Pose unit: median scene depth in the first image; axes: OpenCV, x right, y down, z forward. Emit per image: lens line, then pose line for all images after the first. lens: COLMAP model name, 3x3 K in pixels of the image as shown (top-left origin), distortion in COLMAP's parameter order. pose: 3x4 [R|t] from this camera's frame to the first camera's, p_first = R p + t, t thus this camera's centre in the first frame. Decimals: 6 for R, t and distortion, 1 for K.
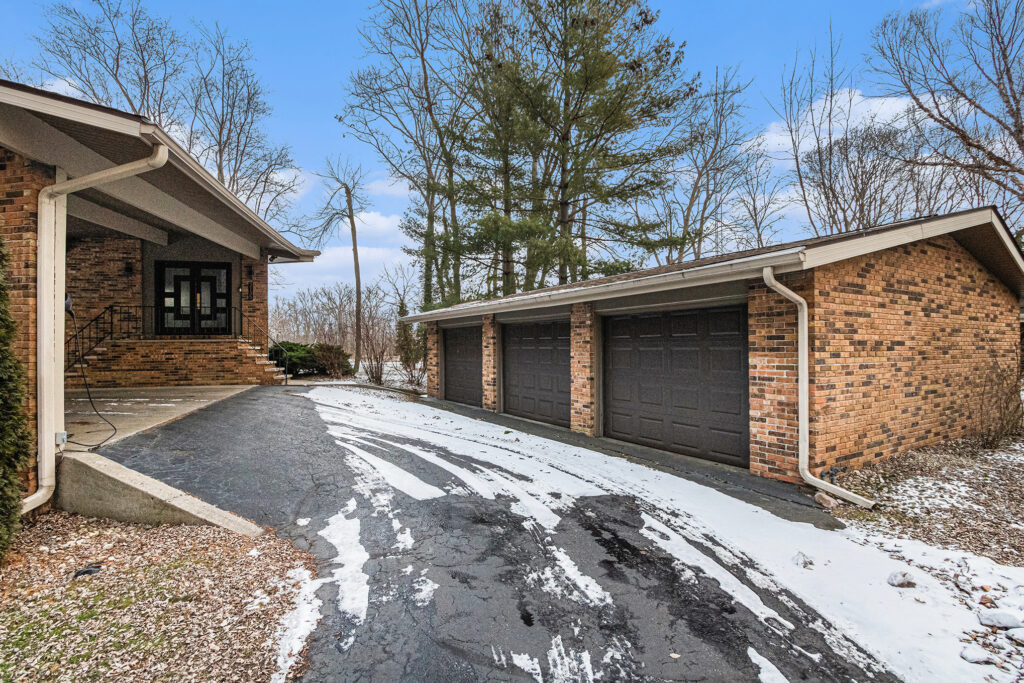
lens RADIAL K [[477.0, 0, 504.1], [0, 477.0, 348.1], [0, 0, 1]] dist [-0.009654, 0.002374]
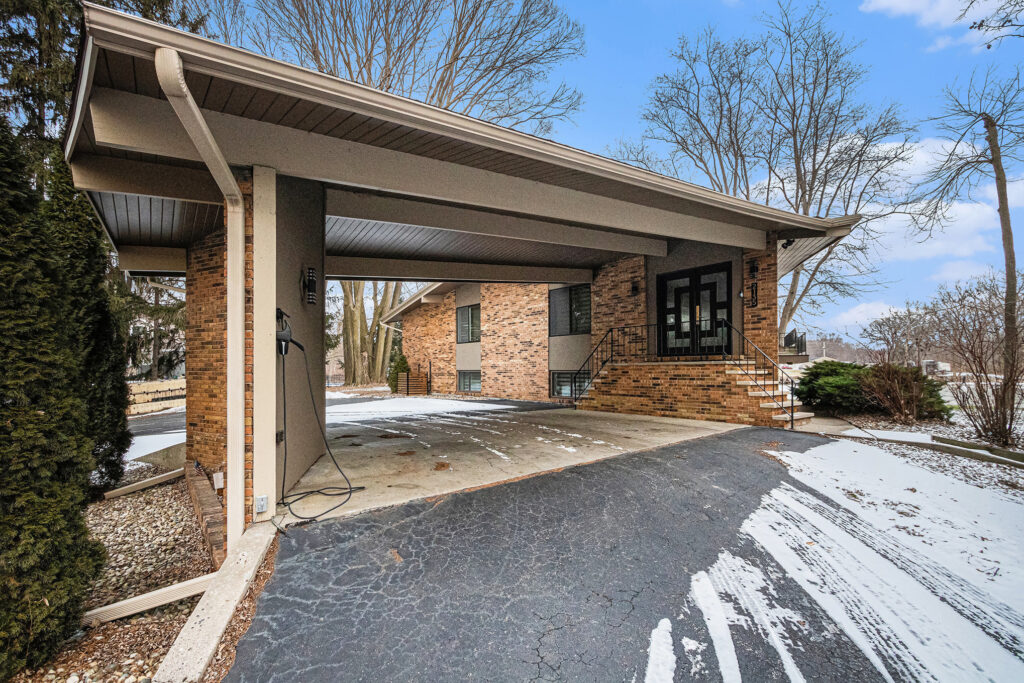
lens RADIAL K [[477.0, 0, 504.7], [0, 477.0, 353.3], [0, 0, 1]] dist [-0.009654, 0.002374]
pose [[0.394352, -0.022226, -0.918690, -0.011939], [0.004033, 0.999740, -0.022455, -0.014642], [0.918950, 0.005150, 0.394339, 0.379183]]
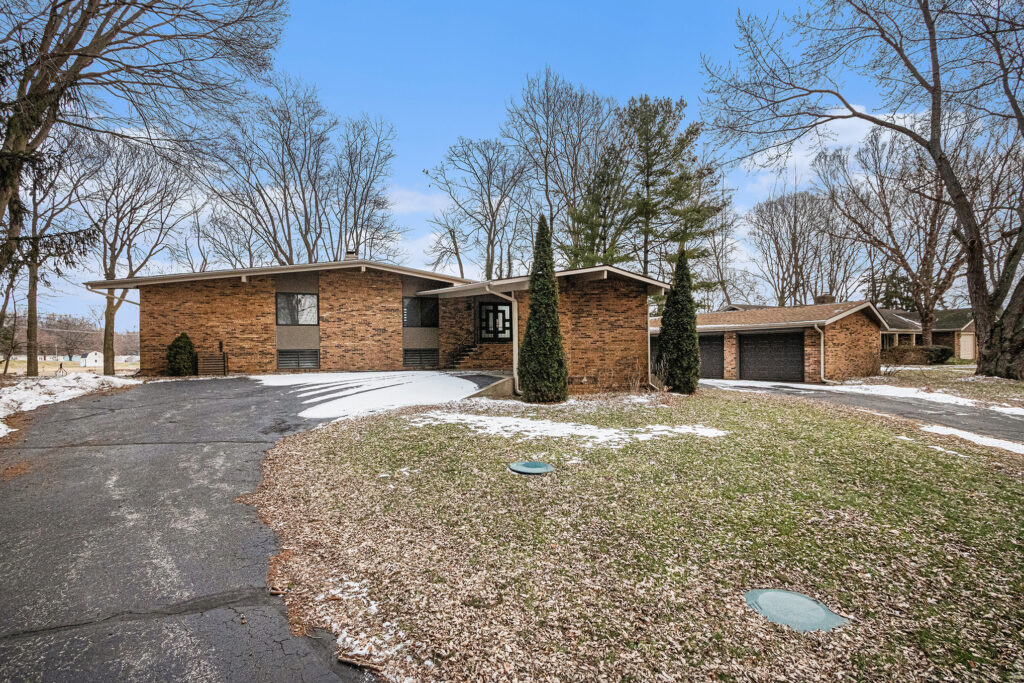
lens RADIAL K [[477.0, 0, 516.5], [0, 477.0, 350.2], [0, 0, 1]] dist [-0.009654, 0.002374]
pose [[0.990510, -0.003211, 0.137405, -0.868253], [0.004492, 0.999949, -0.009018, 0.024551], [-0.137369, 0.009550, 0.990474, -0.907723]]
